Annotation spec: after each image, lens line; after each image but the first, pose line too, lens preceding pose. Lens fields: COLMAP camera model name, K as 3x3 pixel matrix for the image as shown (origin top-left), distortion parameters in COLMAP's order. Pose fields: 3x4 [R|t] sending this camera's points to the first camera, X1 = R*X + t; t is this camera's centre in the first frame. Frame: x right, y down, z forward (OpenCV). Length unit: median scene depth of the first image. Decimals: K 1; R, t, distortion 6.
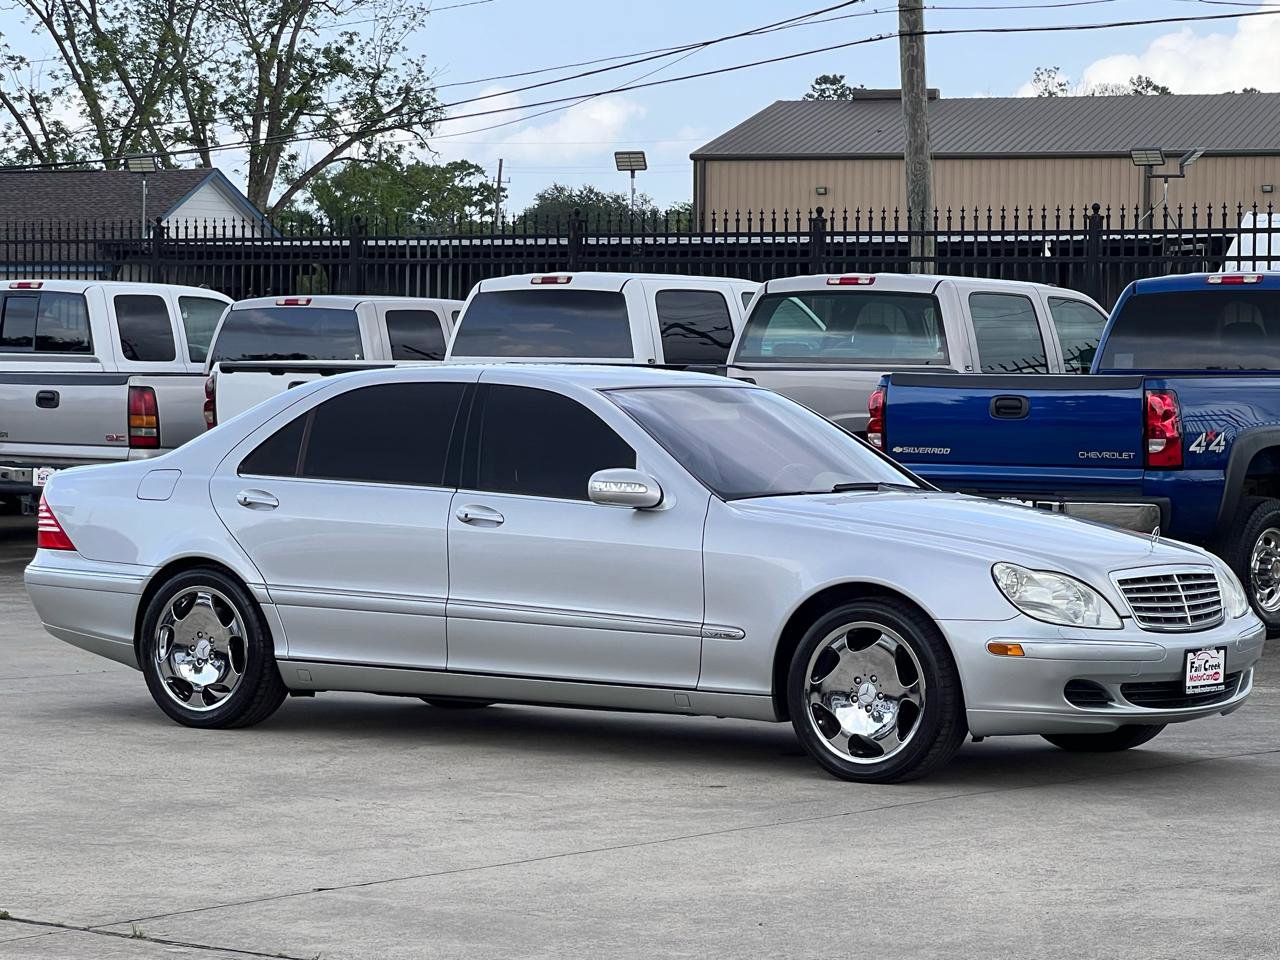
lens RADIAL K [[3881.7, 0, 640.0], [0, 3881.7, 480.0], [0, 0, 1]] dist [-0.458207, 12.340114]
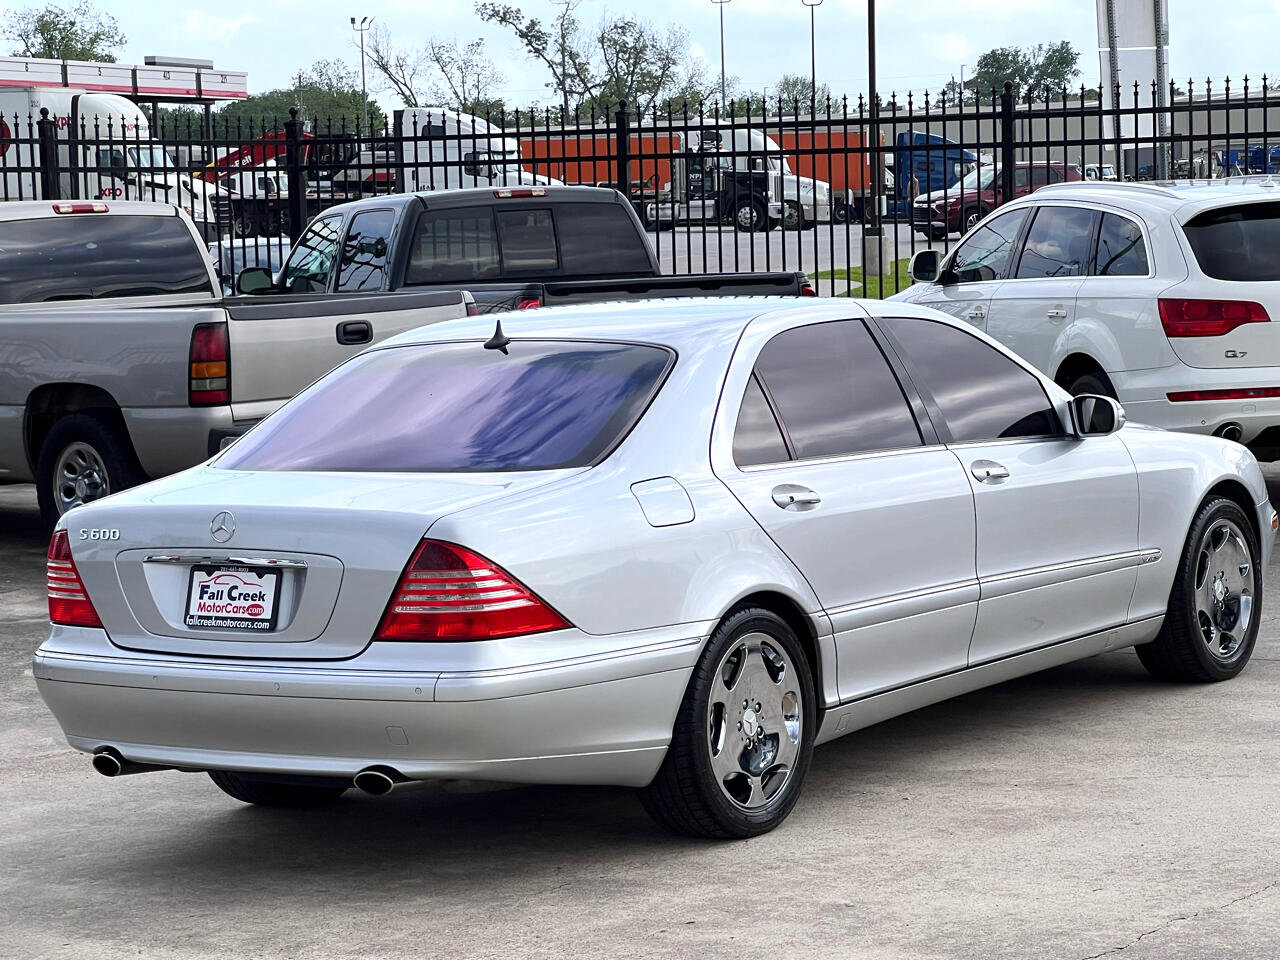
lens RADIAL K [[3290.5, 0, 640.0], [0, 3290.5, 480.0], [0, 0, 1]] dist [-0.323812, 8.566624]
pose [[-0.008081, -0.099580, 0.994997, -0.661014], [0.061834, 0.993075, 0.099890, -0.056631], [-0.998054, 0.062331, -0.001868, 0.971187]]
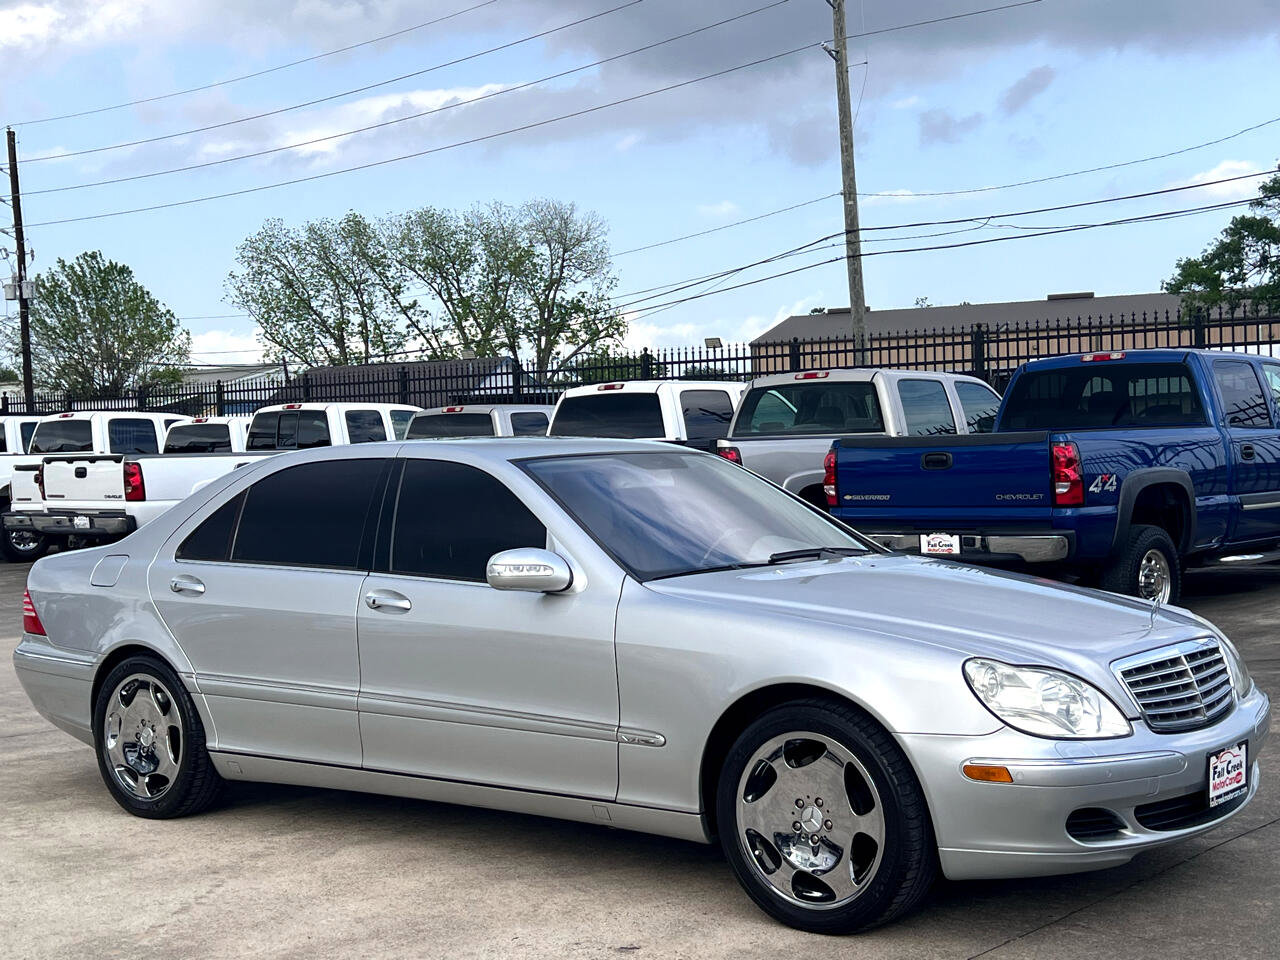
lens RADIAL K [[1742.5, 0, 640.0], [0, 1742.5, 480.0], [0, 0, 1]] dist [0.218048, -0.830752]
pose [[0.997693, -0.037418, -0.056637, 0.038944], [0.036720, 0.999237, -0.013314, -0.010741], [0.057092, 0.011203, 0.998306, 0.530118]]
